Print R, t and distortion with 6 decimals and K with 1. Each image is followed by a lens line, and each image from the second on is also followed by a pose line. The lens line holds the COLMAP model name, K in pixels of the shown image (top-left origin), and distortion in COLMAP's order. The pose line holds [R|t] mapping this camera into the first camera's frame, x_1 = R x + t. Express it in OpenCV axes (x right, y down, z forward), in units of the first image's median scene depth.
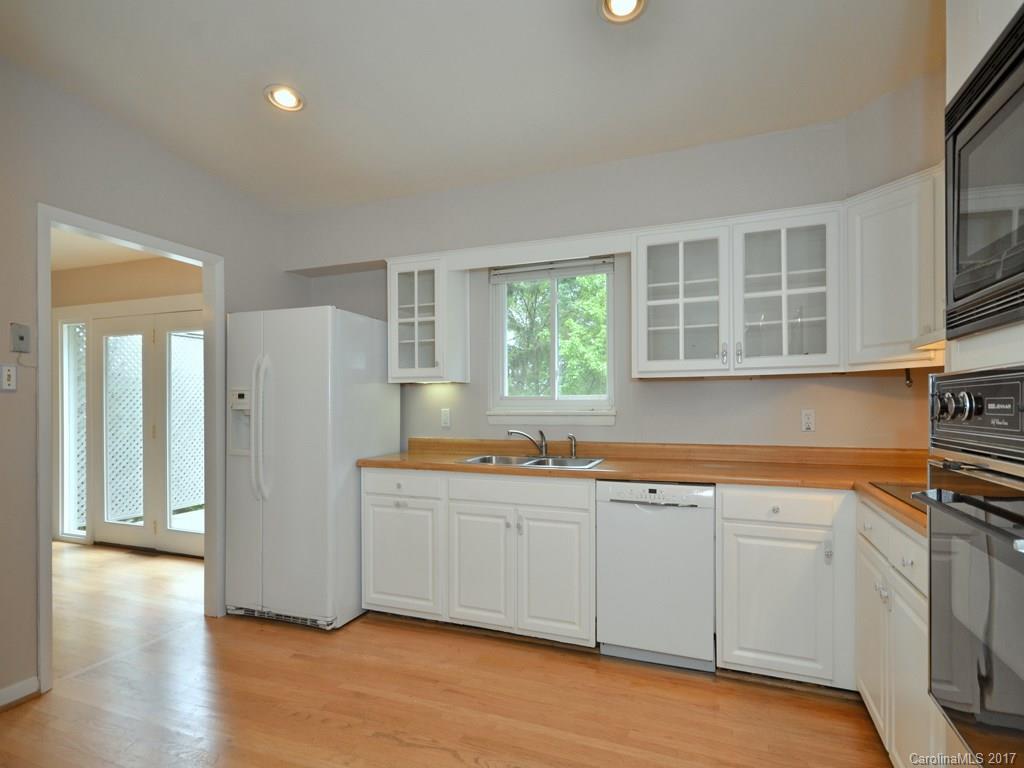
lens RADIAL K [[529.6, 0, 512.0], [0, 529.6, 384.0], [0, 0, 1]] dist [0.001795, 0.000167]
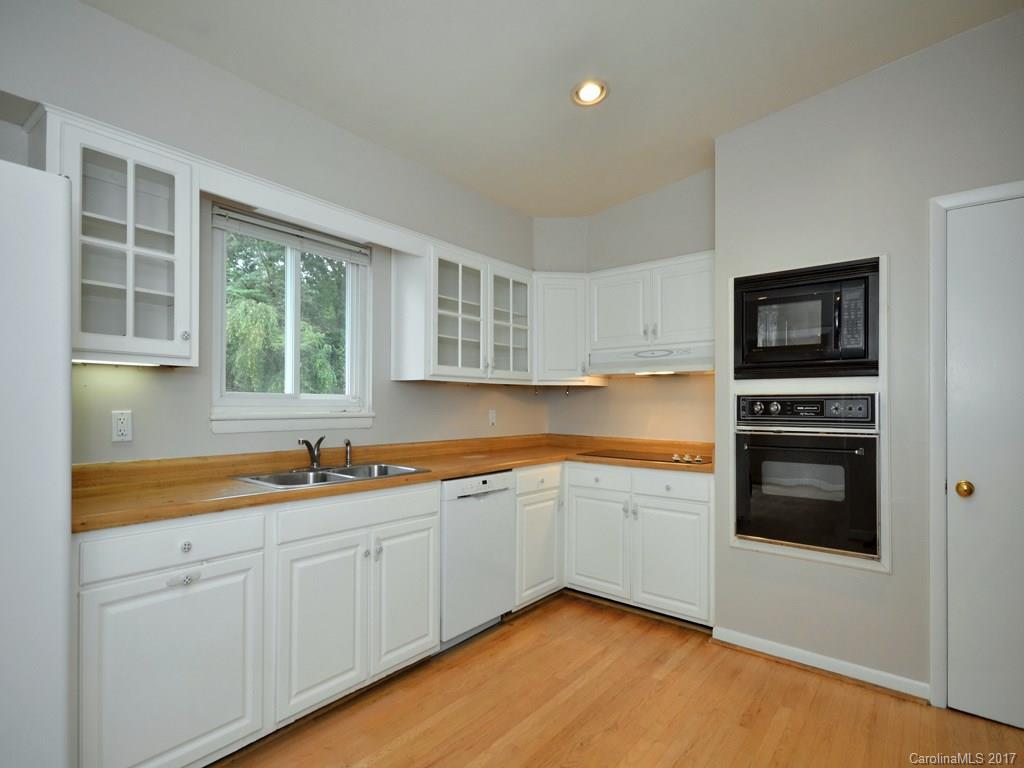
lens RADIAL K [[509.6, 0, 512.0], [0, 509.6, 384.0], [0, 0, 1]] dist [0.001704, 0.002154]
pose [[0.297935, 0.047509, 0.953403, -0.709864], [-0.042396, 0.998434, -0.036505, 0.027086], [-0.953644, -0.029545, 0.299483, 0.573317]]
